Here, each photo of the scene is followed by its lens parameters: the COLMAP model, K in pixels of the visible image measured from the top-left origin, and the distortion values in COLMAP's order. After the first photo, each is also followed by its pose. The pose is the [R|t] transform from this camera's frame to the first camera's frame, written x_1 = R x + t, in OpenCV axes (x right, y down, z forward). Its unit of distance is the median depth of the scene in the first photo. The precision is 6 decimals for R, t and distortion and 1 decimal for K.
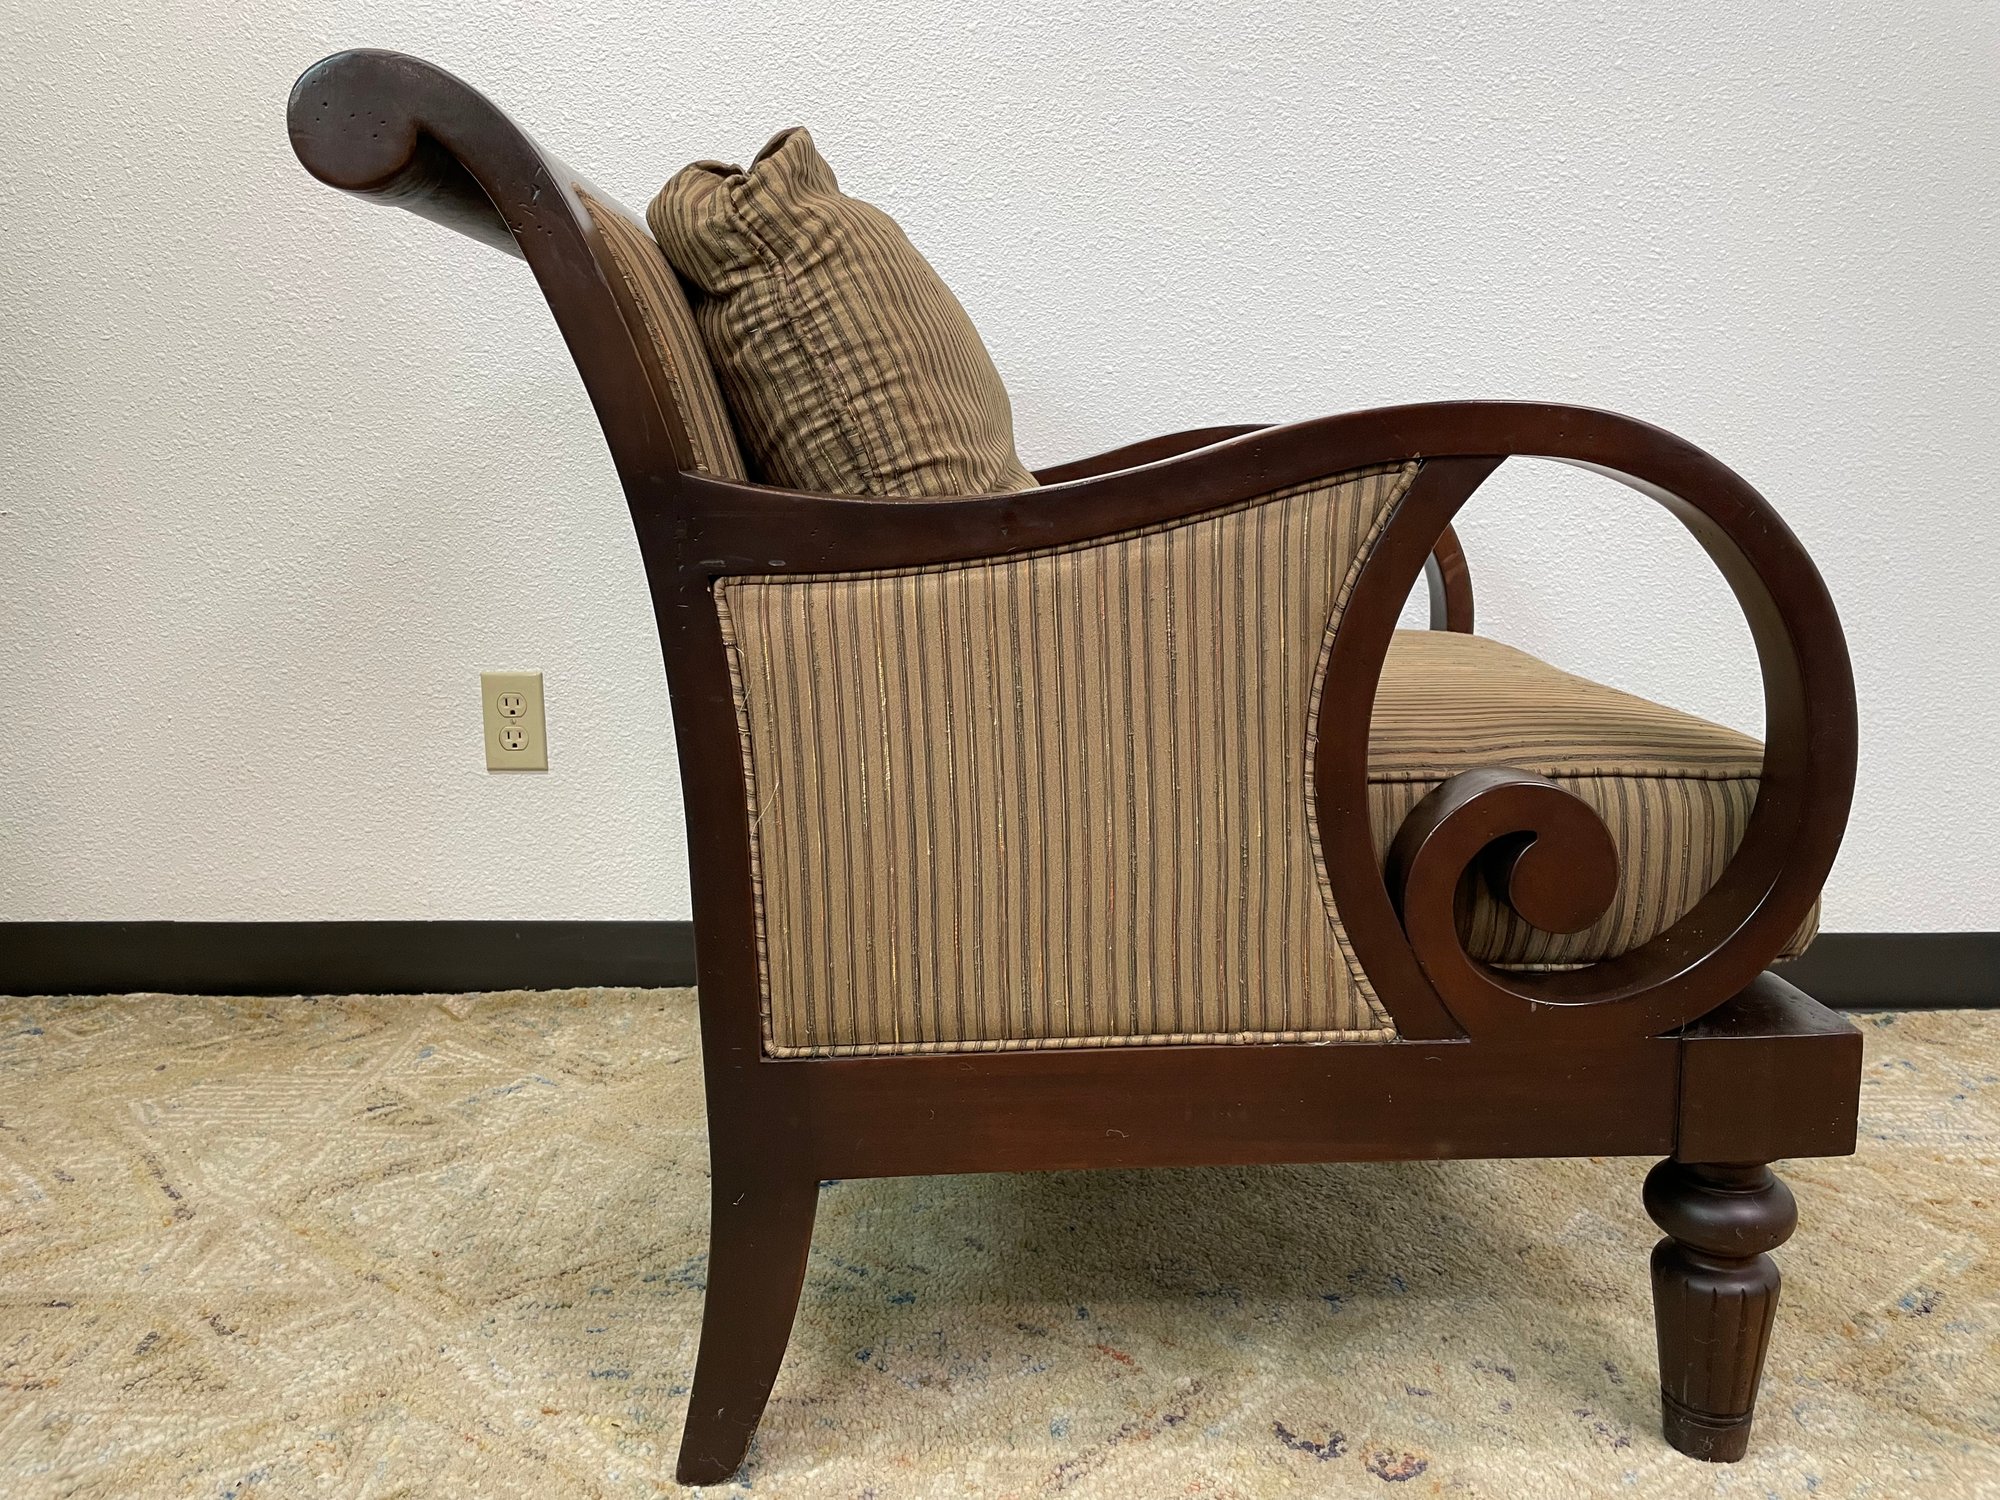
lens RADIAL K [[1523.5, 0, 1003.7], [0, 1523.5, 730.4], [0, 0, 1]] dist [0.082815, -0.112574]
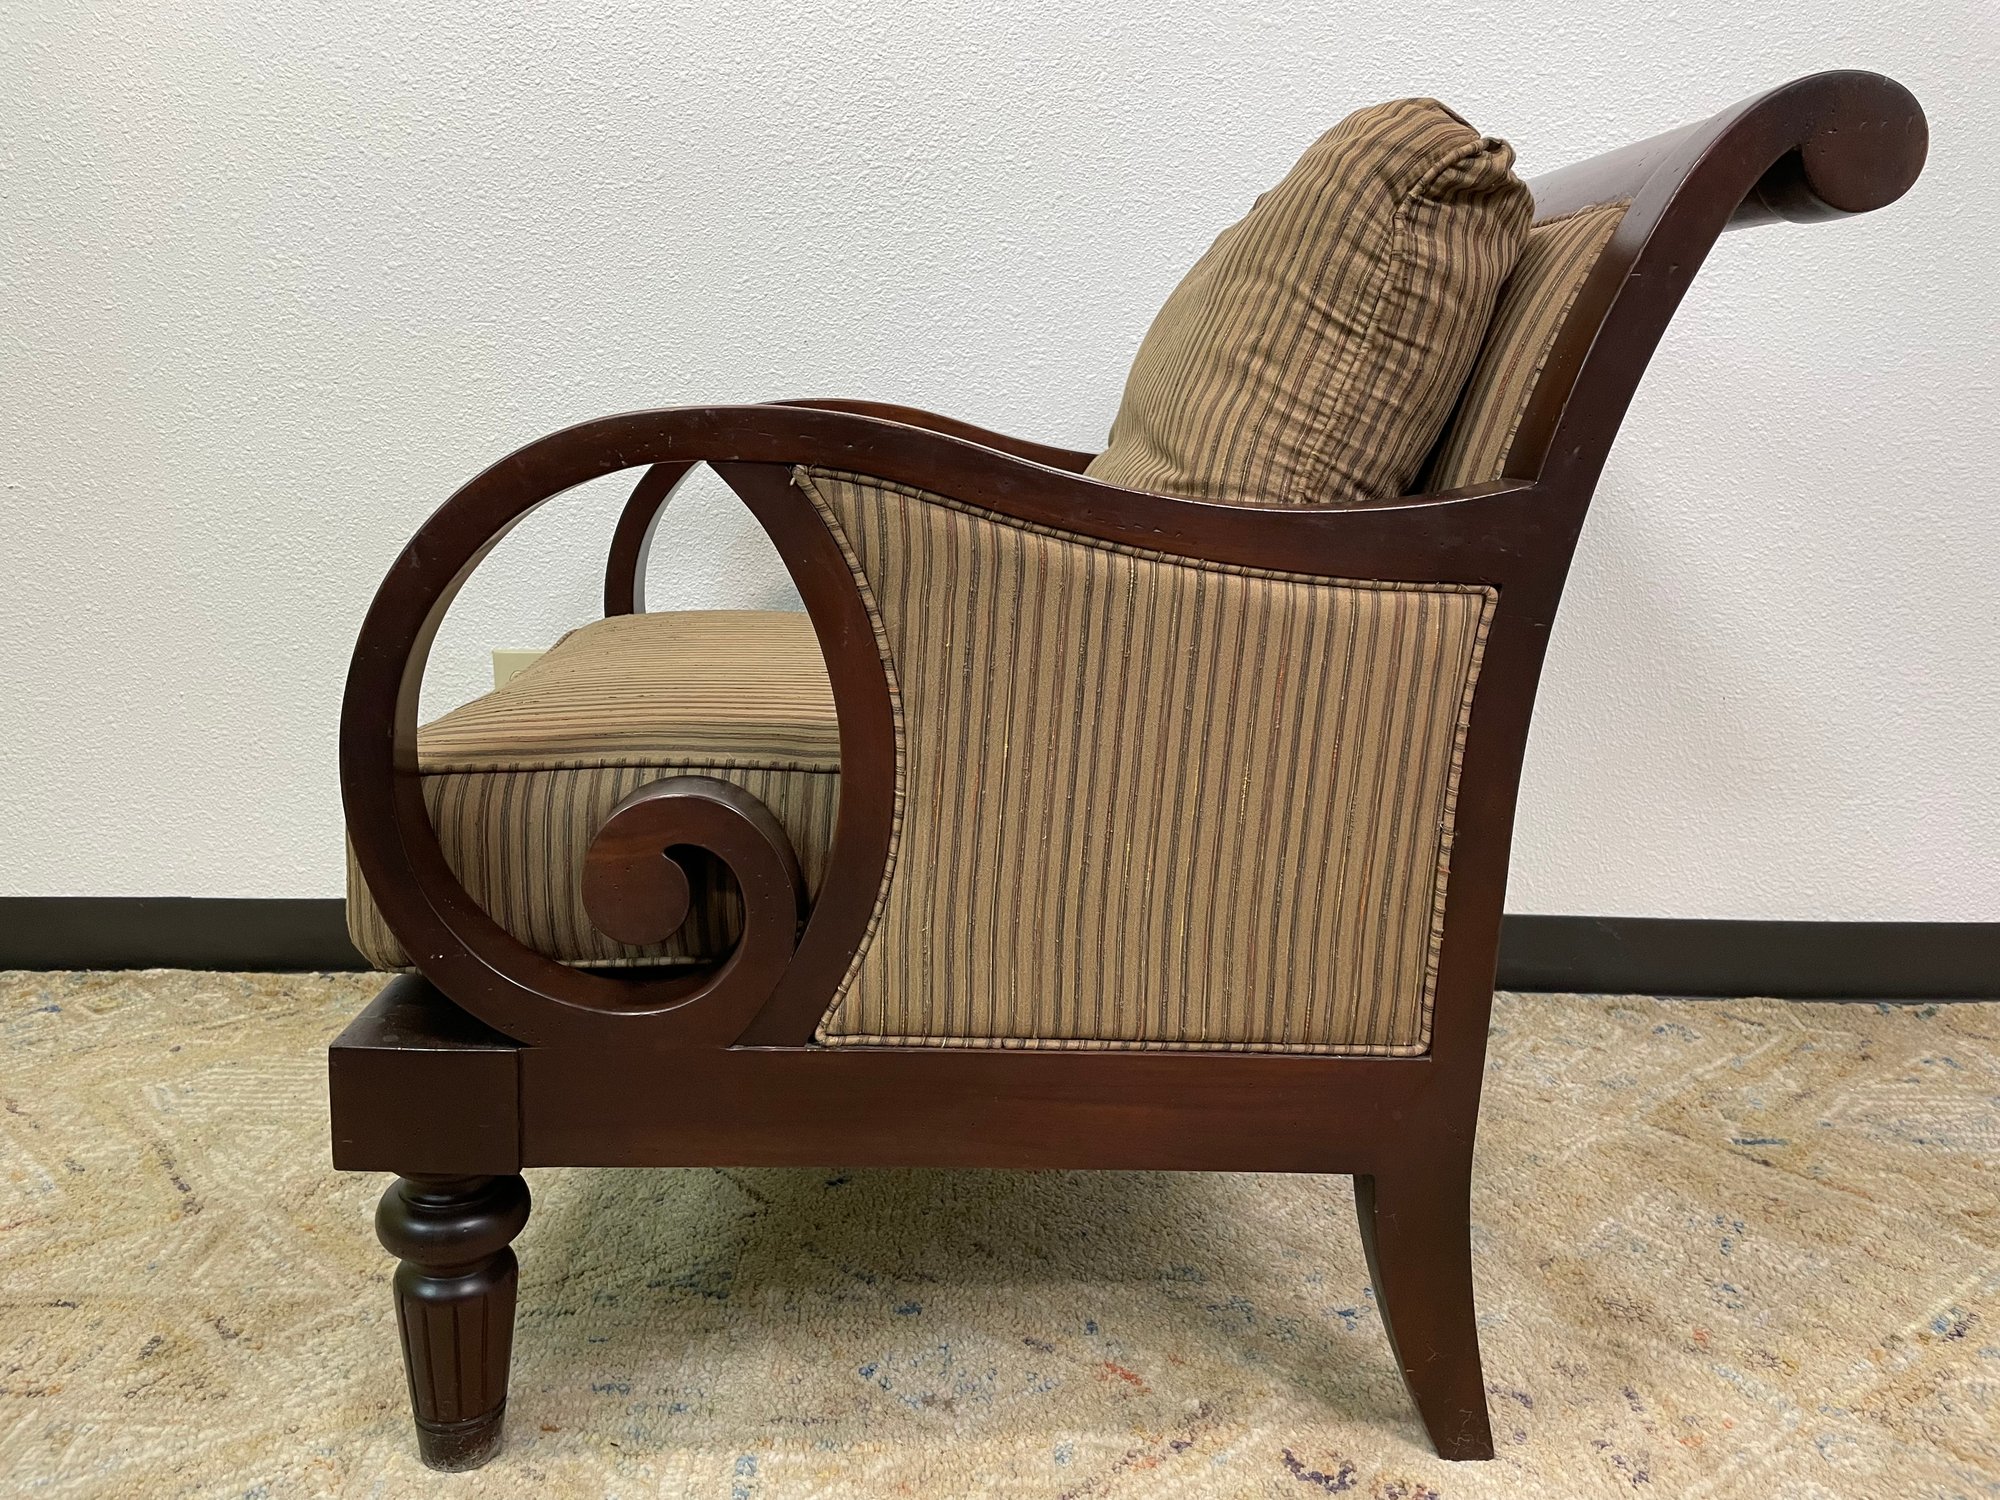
lens RADIAL K [[1525.4, 0, 1009.7], [0, 1525.4, 730.3], [0, 0, 1]] dist [0.080131, -0.110909]
pose [[0.999759, 0.004895, -0.021413, 0.018923], [-0.003979, 0.999084, 0.042600, -0.045656], [0.021602, -0.042504, 0.998863, 0.033238]]
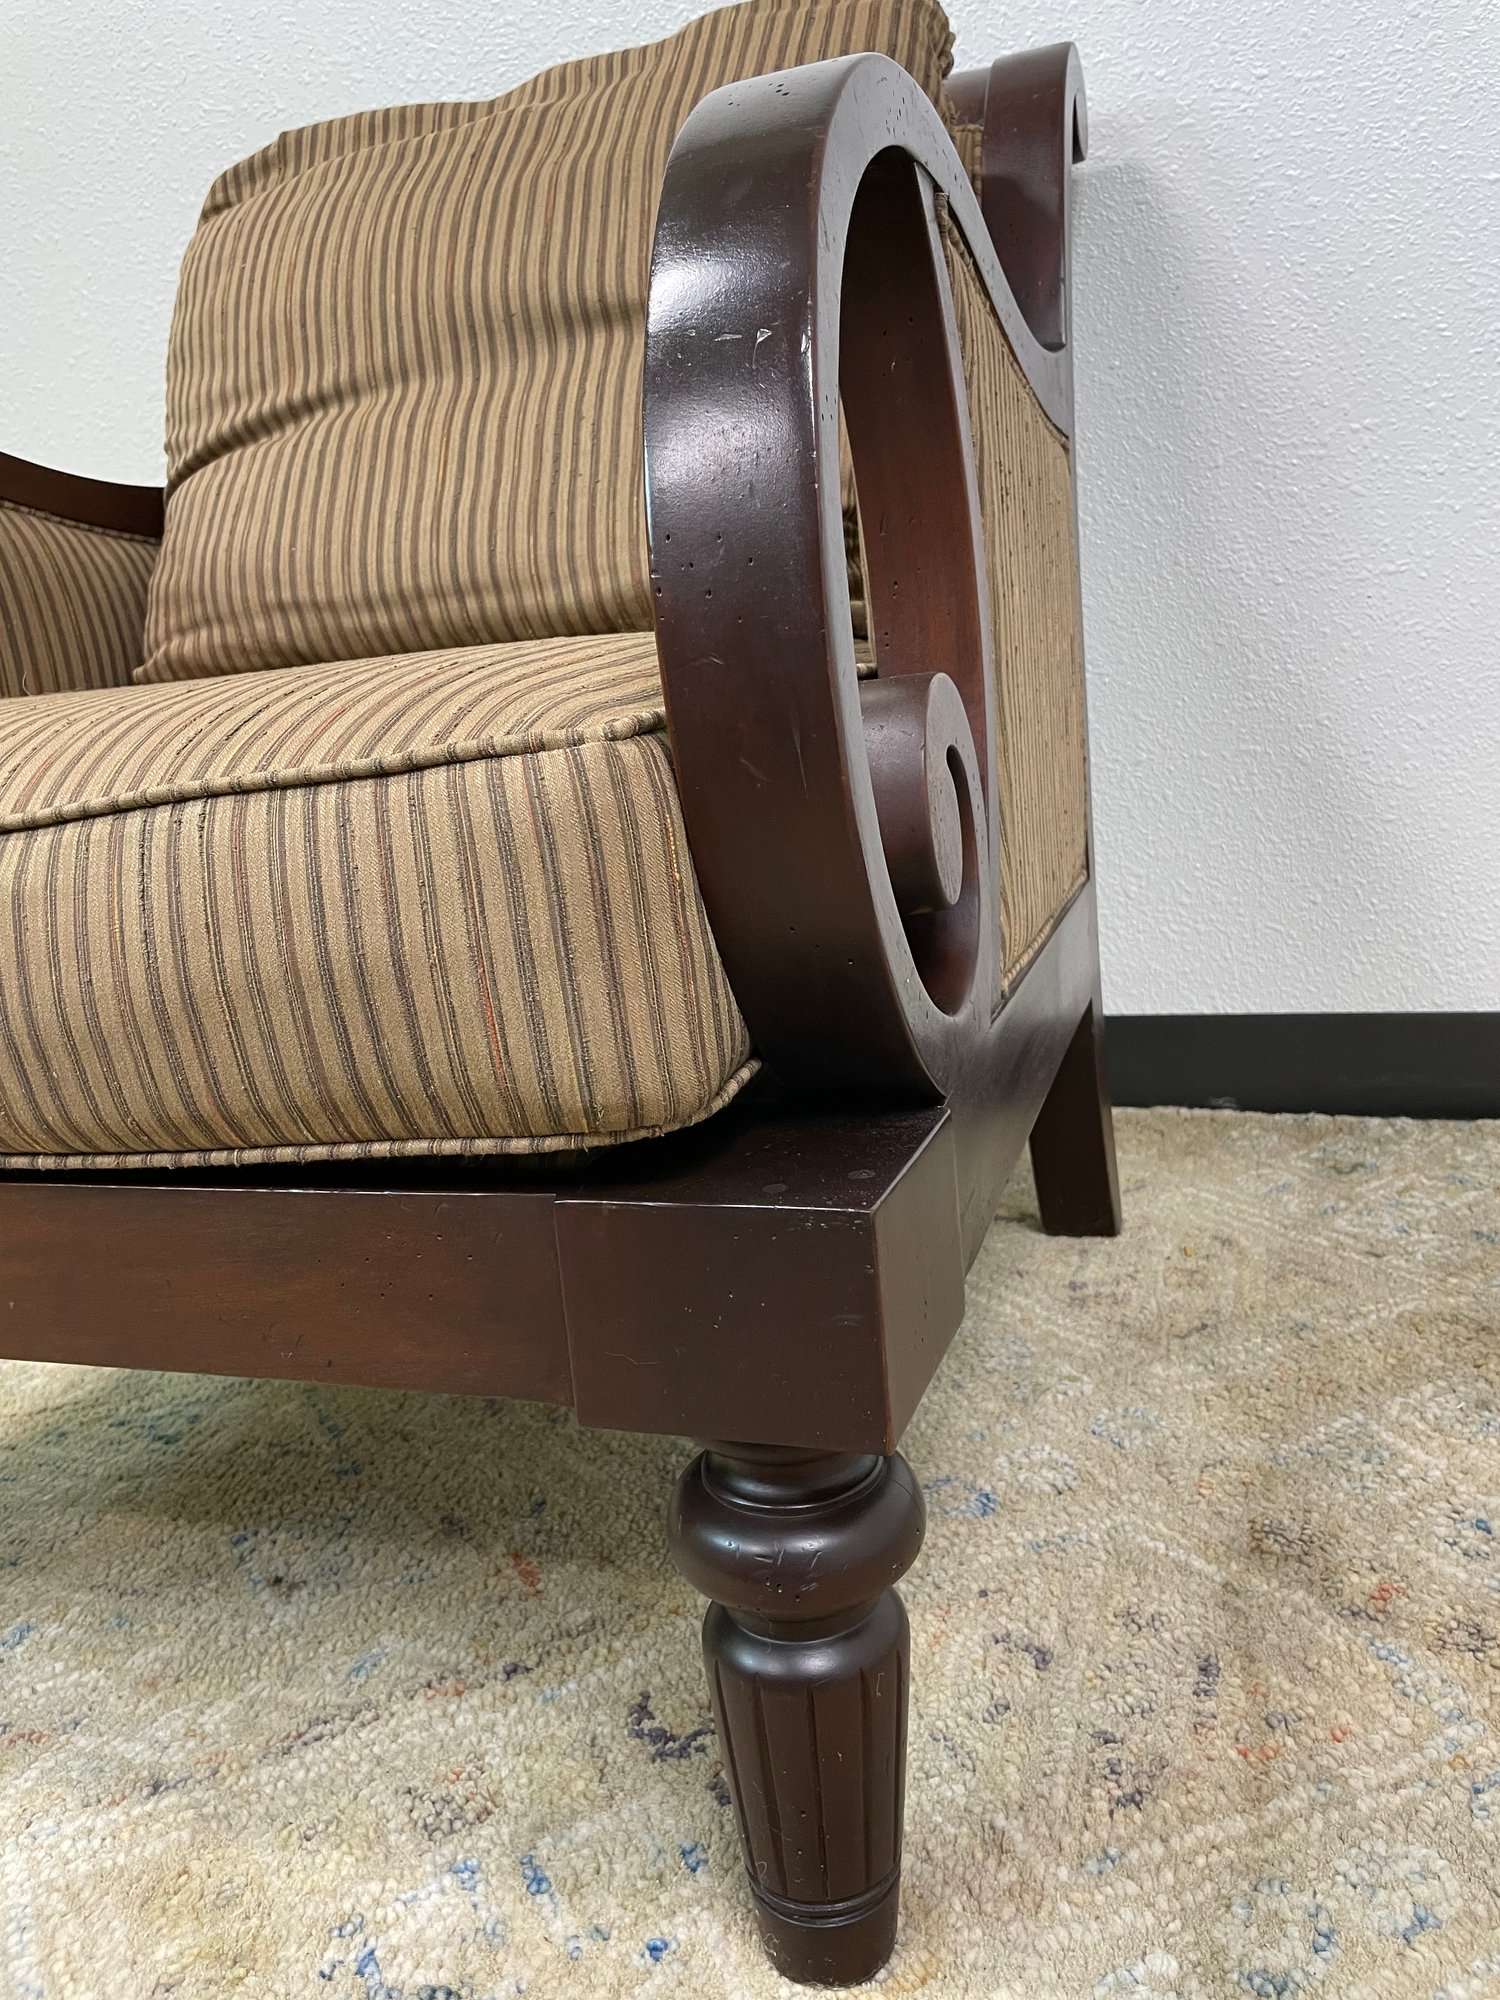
lens RADIAL K [[1528.1, 0, 760.3], [0, 1528.1, 981.7], [0, 0, 1]] dist [0.076938, -0.114389]
pose [[0.937423, -0.028773, -0.347002, 0.439911], [0.055184, 0.996261, 0.066470, 0.079769], [0.343792, -0.081459, 0.935506, 0.363976]]
